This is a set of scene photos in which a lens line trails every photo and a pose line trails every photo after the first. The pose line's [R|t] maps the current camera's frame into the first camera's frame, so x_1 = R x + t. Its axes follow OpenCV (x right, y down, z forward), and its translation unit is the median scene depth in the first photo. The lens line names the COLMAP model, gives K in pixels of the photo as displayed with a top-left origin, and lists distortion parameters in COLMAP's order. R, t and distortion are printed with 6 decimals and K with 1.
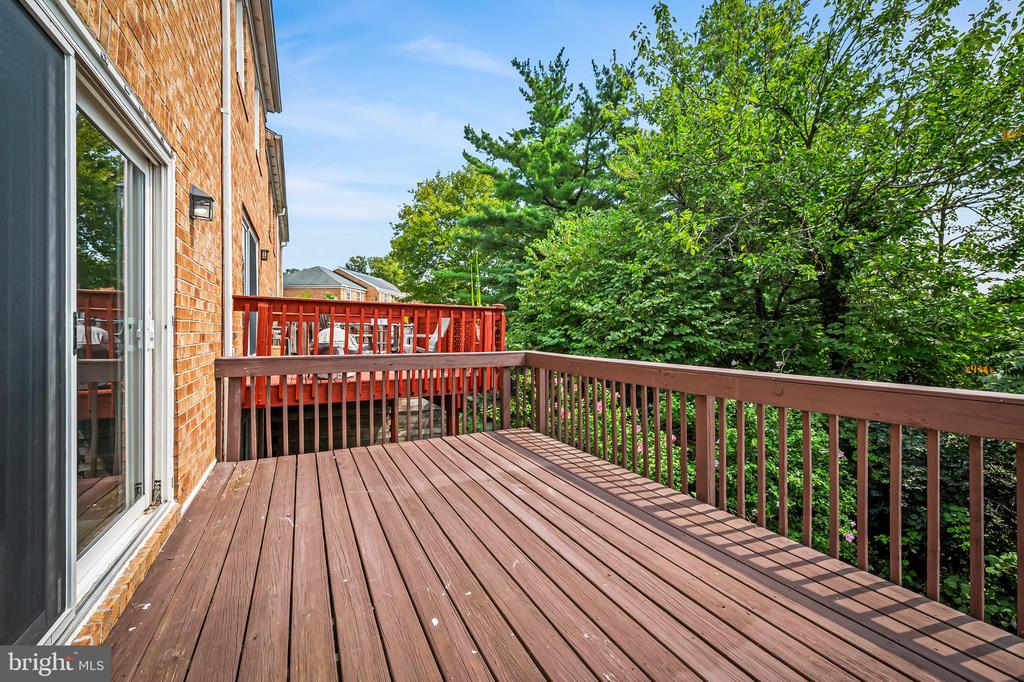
lens RADIAL K [[407.3, 0, 508.1], [0, 407.3, 333.9], [0, 0, 1]] dist [0.008951, -0.002543]
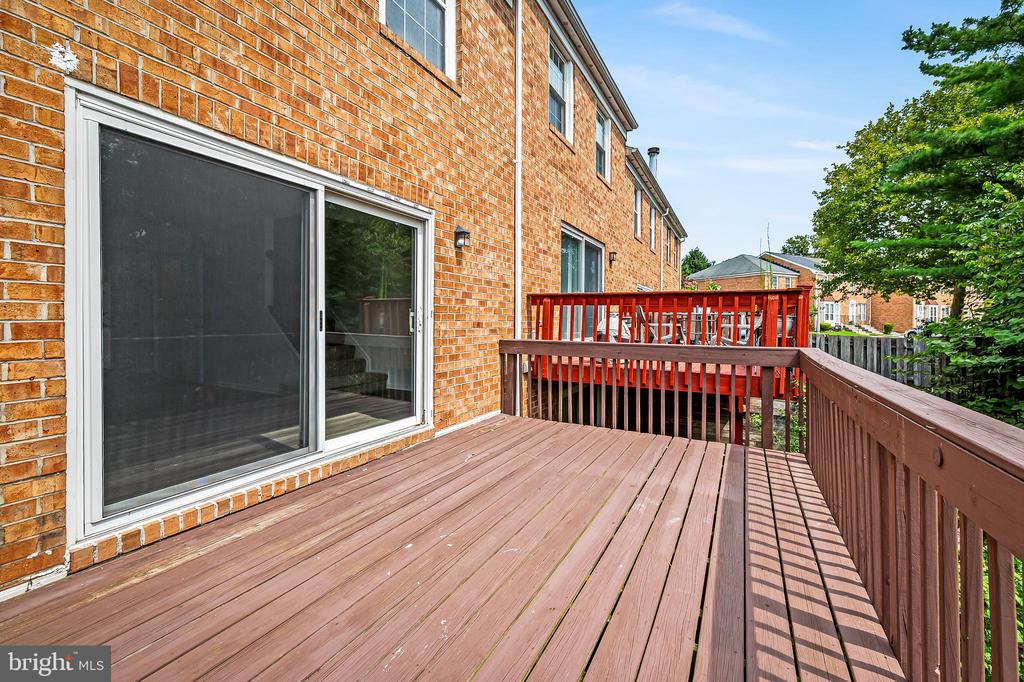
lens RADIAL K [[407.3, 0, 523.2], [0, 407.3, 322.5], [0, 0, 1]] dist [0.008951, -0.002543]
pose [[0.573679, 0.001217, -0.819080, 0.200220], [-0.004689, 0.999987, -0.001799, 0.000922], [0.819067, 0.004873, 0.573677, 0.103890]]
